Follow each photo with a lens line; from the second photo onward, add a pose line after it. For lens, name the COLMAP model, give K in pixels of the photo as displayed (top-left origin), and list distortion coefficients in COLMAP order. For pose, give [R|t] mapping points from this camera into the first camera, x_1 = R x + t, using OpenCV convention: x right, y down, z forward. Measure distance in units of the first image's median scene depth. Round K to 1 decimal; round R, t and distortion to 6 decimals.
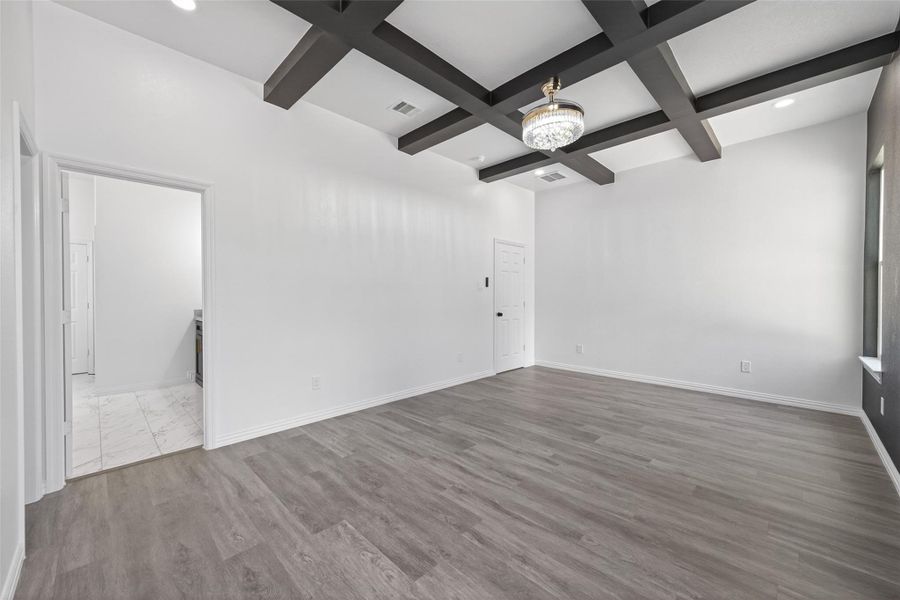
lens RADIAL K [[359.5, 0, 445.6], [0, 359.5, 302.0], [0, 0, 1]] dist [0.000362, 0.000213]
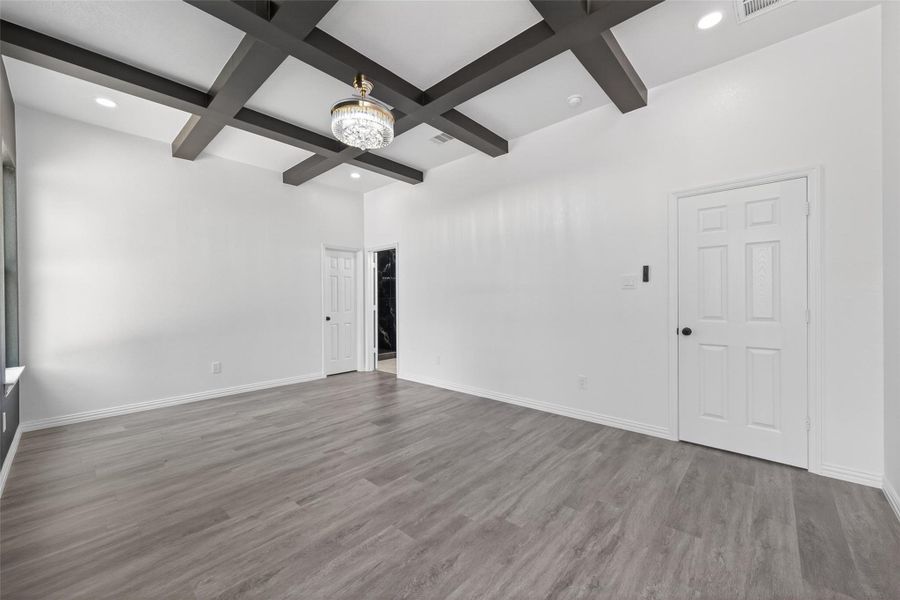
lens RADIAL K [[351.6, 0, 451.4], [0, 351.6, 300.5], [0, 0, 1]] dist [0.002737, 0.000177]
pose [[0.037999, 0.003772, -0.999271, 1.216620], [-0.005301, 0.999980, 0.003573, -0.020621], [0.999264, 0.005161, 0.038018, 1.161788]]
